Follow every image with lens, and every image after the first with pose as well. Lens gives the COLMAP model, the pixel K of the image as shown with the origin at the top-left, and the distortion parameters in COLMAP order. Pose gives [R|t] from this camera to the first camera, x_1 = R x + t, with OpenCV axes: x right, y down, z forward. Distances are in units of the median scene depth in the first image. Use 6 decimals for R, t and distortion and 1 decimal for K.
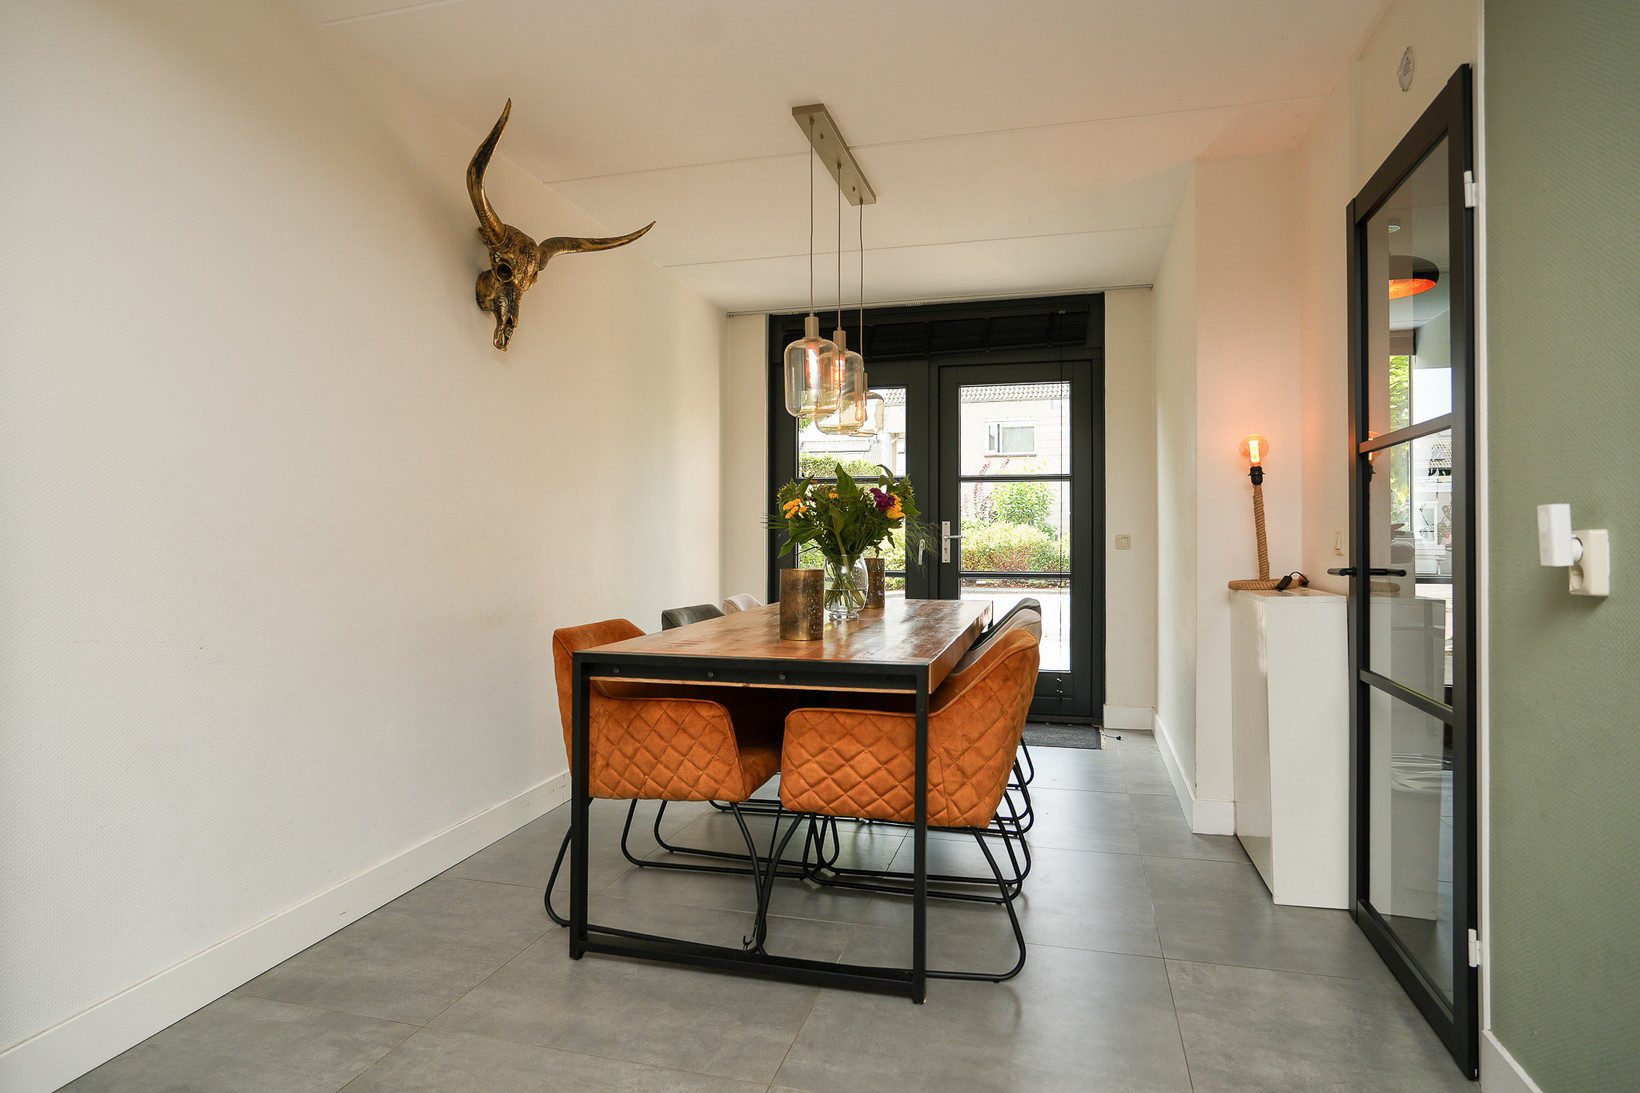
lens RADIAL K [[928.6, 0, 803.9], [0, 928.6, 525.6], [0, 0, 1]] dist [-0.021637, 0.006320]
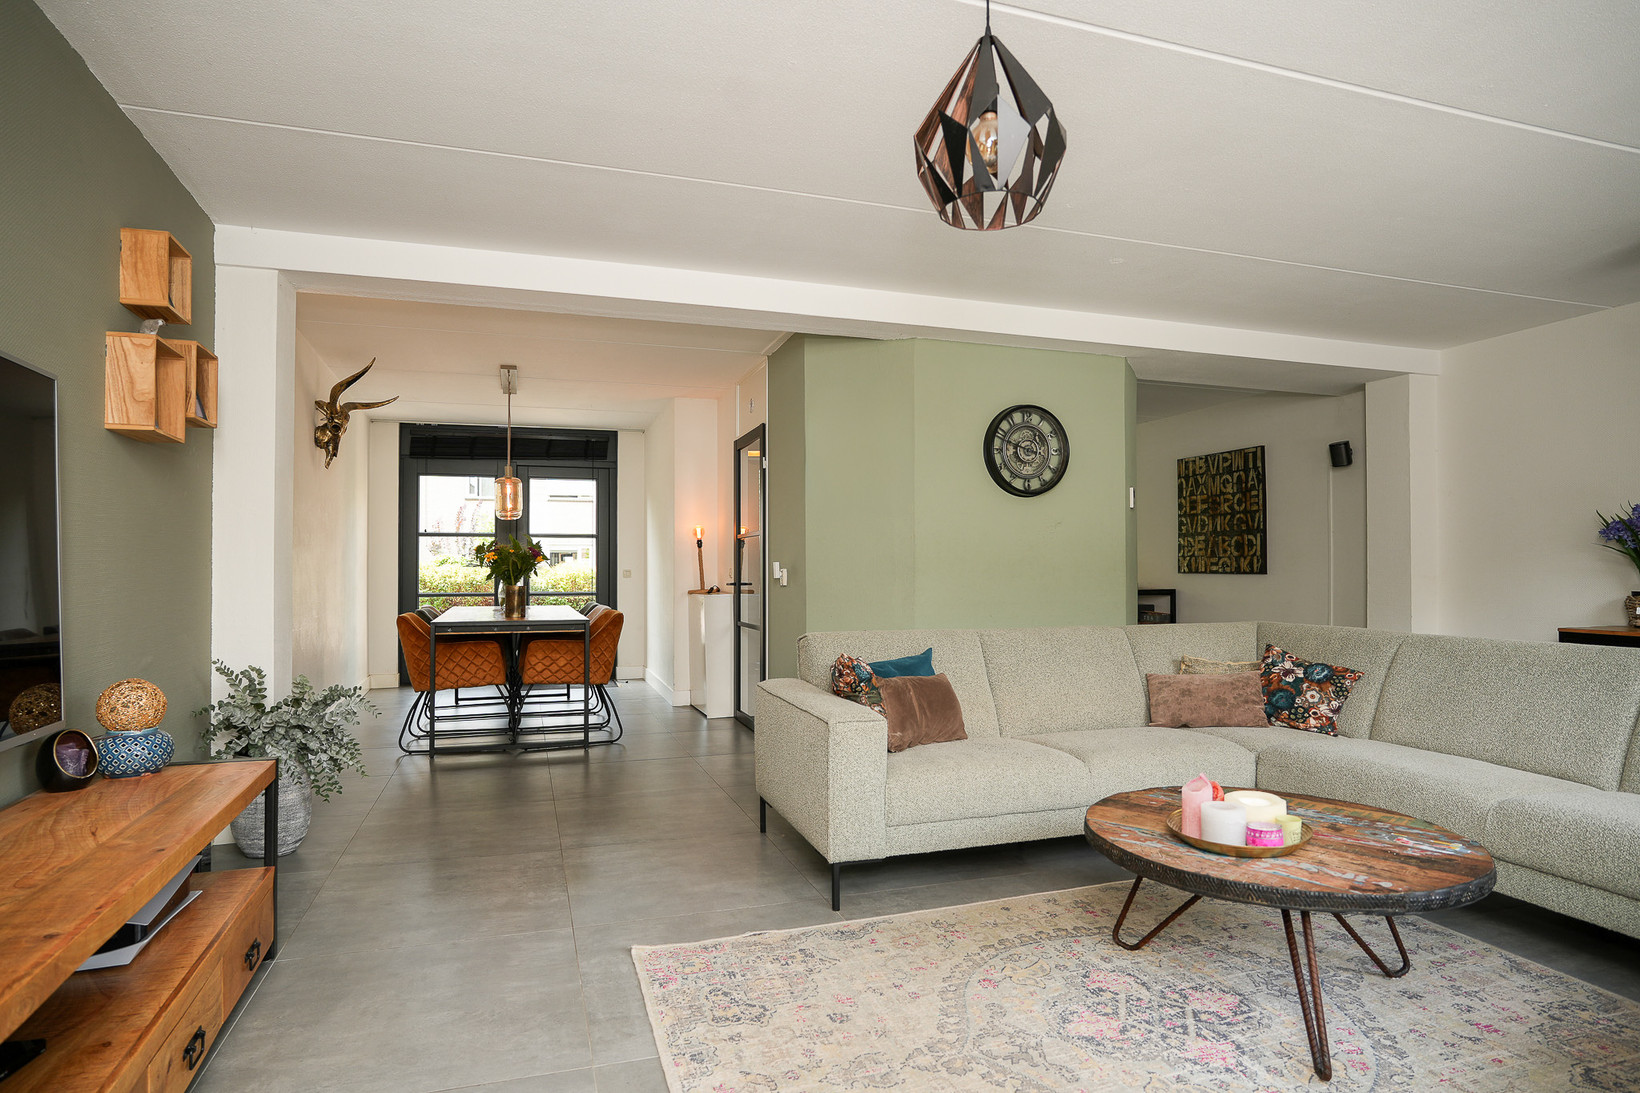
lens RADIAL K [[928.6, 0, 811.8], [0, 928.6, 556.4], [0, 0, 1]] dist [-0.021637, 0.006320]
pose [[0.828579, 0.004523, 0.559854, -0.585728], [-0.002362, 0.999987, -0.004583, -0.014165], [-0.559867, 0.002475, 0.828579, -1.094422]]
